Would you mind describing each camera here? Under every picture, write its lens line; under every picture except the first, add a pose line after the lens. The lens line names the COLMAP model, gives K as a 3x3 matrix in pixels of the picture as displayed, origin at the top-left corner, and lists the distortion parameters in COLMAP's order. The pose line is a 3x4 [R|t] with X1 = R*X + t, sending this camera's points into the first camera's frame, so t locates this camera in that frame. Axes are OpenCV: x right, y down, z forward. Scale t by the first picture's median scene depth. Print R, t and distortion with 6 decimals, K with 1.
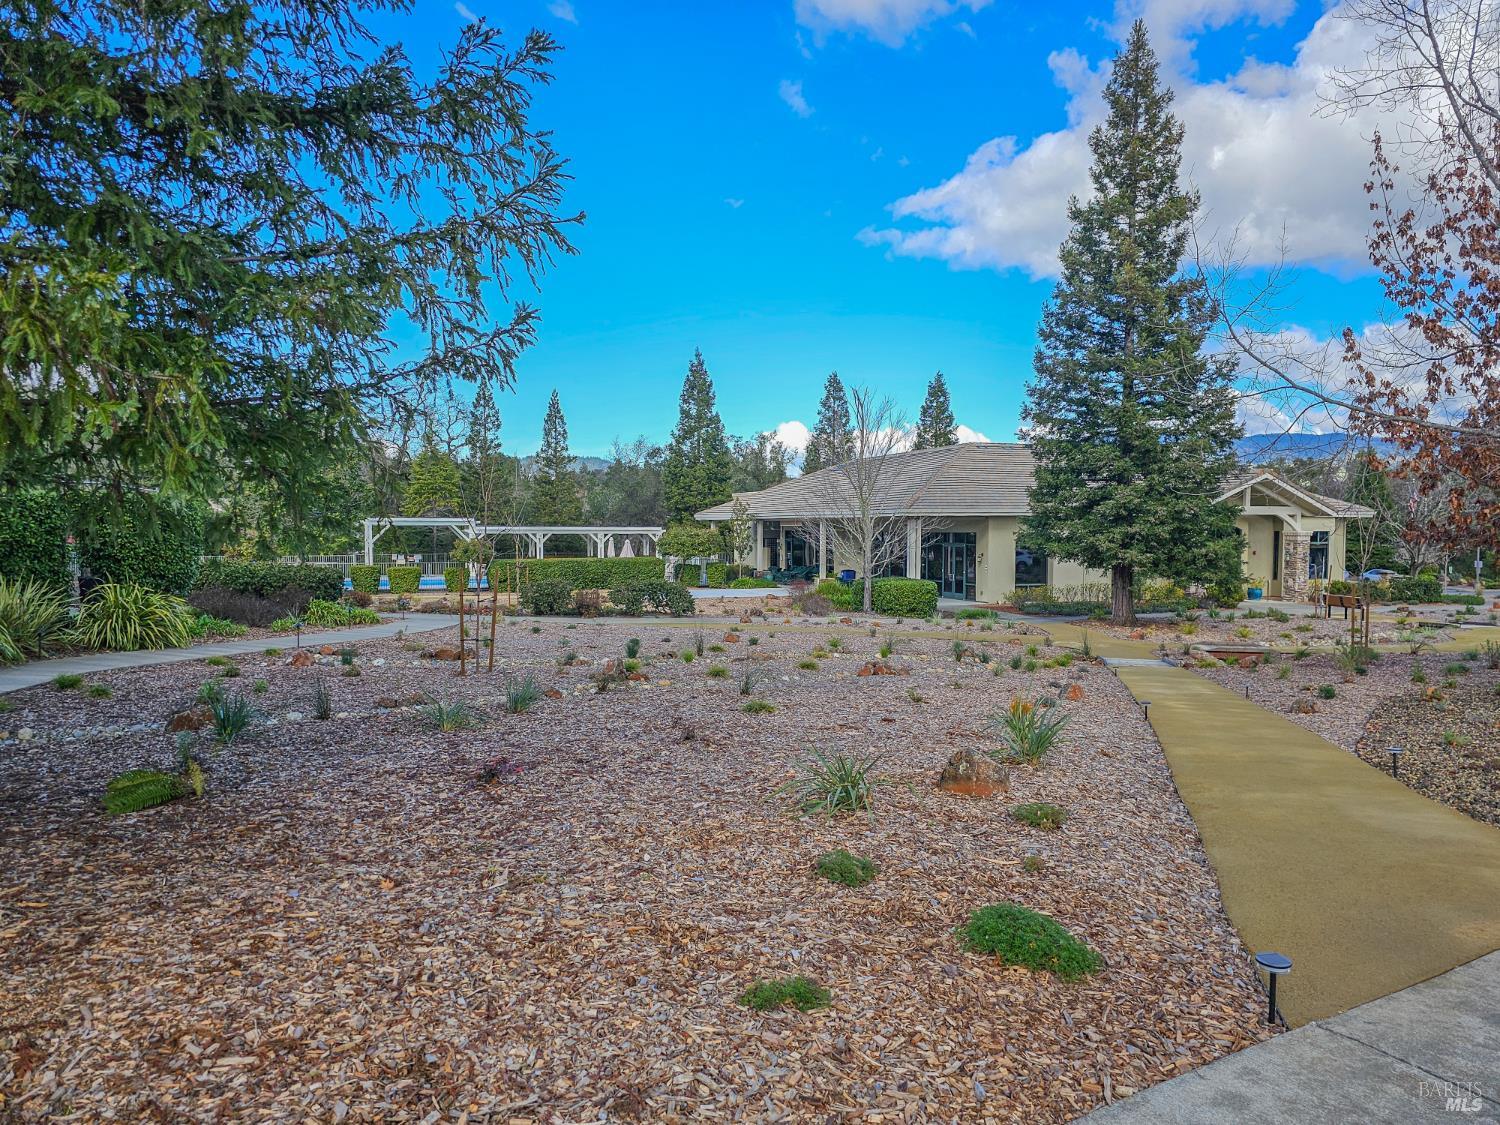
lens RADIAL K [[1022.7, 0, 750.0], [0, 1022.7, 562.5], [0, 0, 1]] dist [0.037165, -0.030411]
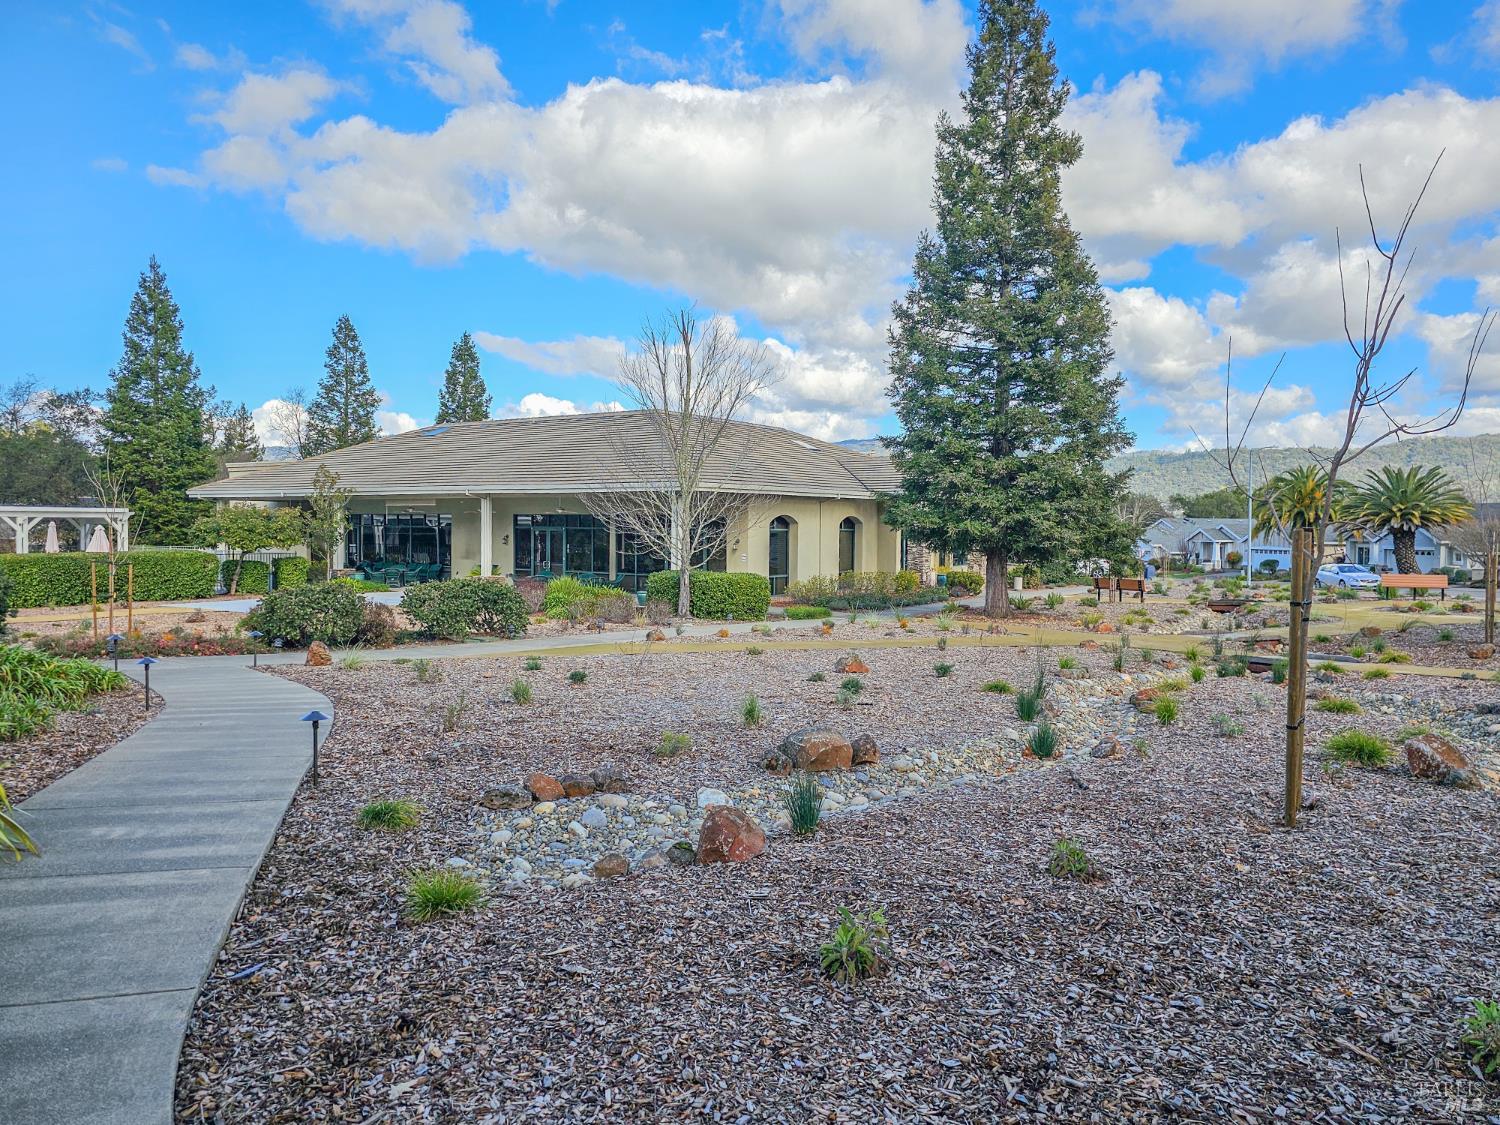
lens RADIAL K [[1022.7, 0, 750.0], [0, 1022.7, 562.5], [0, 0, 1]] dist [0.037165, -0.030411]
pose [[0.813489, -0.013015, 0.581435, -0.144539], [0.010781, 0.999915, 0.007298, 0.002226], [-0.581480, 0.000331, 0.813560, 0.190787]]
